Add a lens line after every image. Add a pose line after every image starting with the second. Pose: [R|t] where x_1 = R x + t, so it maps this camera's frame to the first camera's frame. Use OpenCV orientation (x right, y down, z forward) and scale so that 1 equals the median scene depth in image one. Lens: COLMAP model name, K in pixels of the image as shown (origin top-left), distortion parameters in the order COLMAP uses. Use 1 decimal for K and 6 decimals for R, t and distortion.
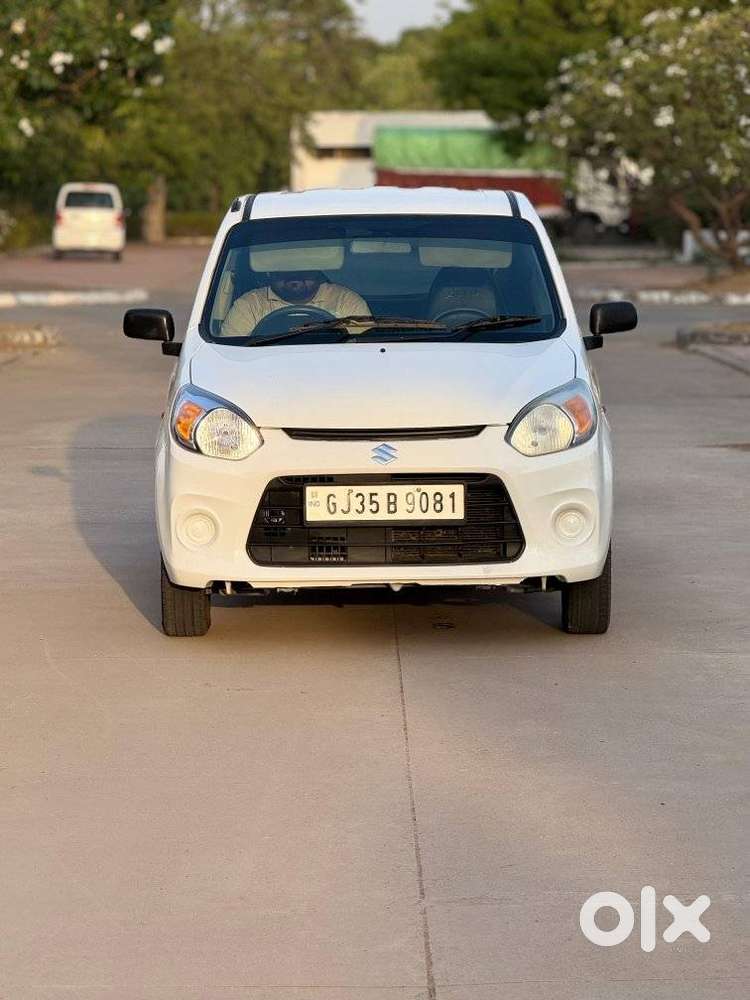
lens RADIAL K [[3296.7, 0, 375.0], [0, 3296.7, 500.0], [0, 0, 1]] dist [0.504914, -0.912348]
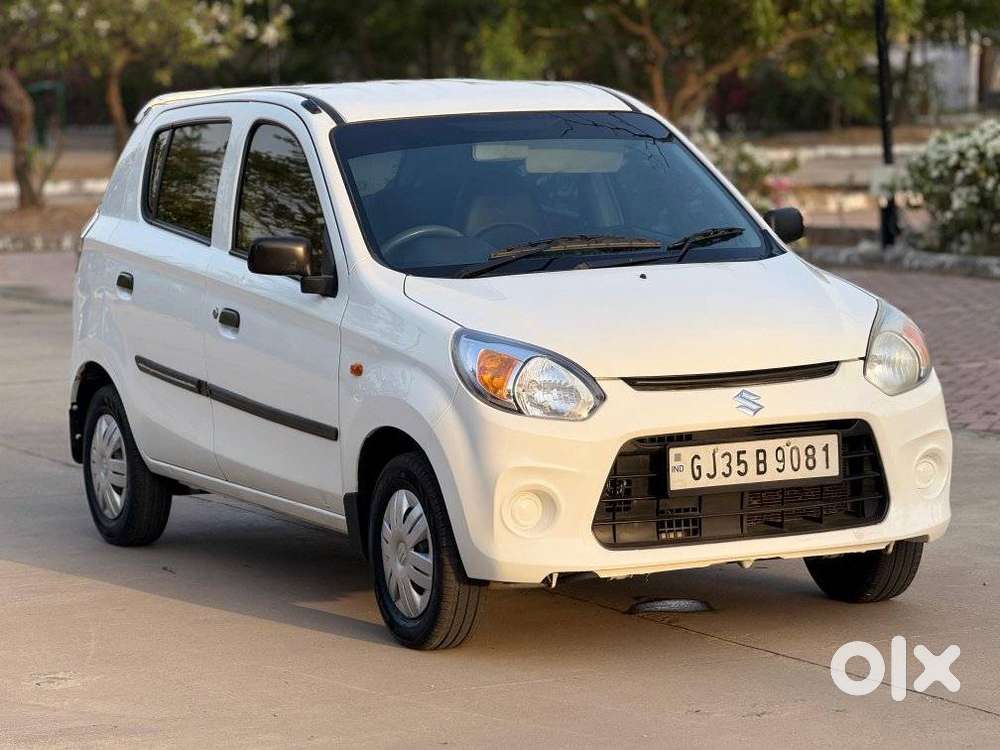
lens RADIAL K [[3296.7, 0, 500.0], [0, 3296.7, 375.0], [0, 0, 1]] dist [0.504914, -0.912348]
pose [[0.900808, -0.053349, 0.430928, -0.407191], [0.054652, 0.998462, 0.009367, -0.031922], [-0.430765, 0.015113, 0.902338, 0.283968]]
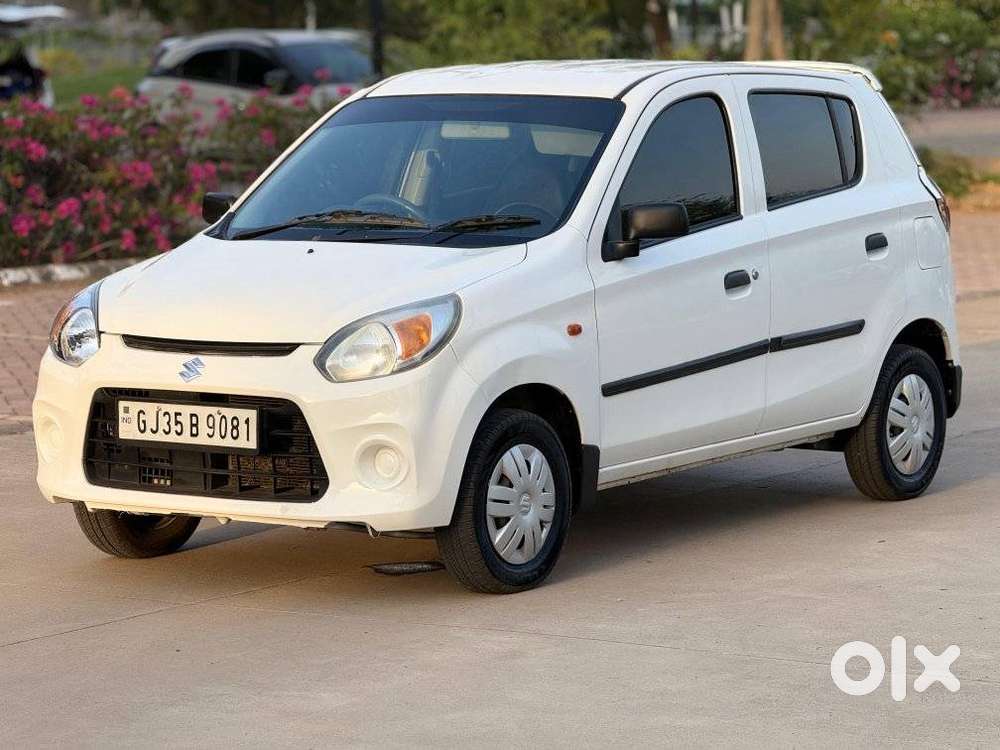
lens RADIAL K [[3296.7, 0, 500.0], [0, 3296.7, 375.0], [0, 0, 1]] dist [0.504914, -0.912348]
pose [[0.833590, 0.062250, -0.548865, 0.562793], [-0.052110, 0.998061, 0.034053, -0.047271], [0.549921, 0.000216, 0.835217, 0.299359]]
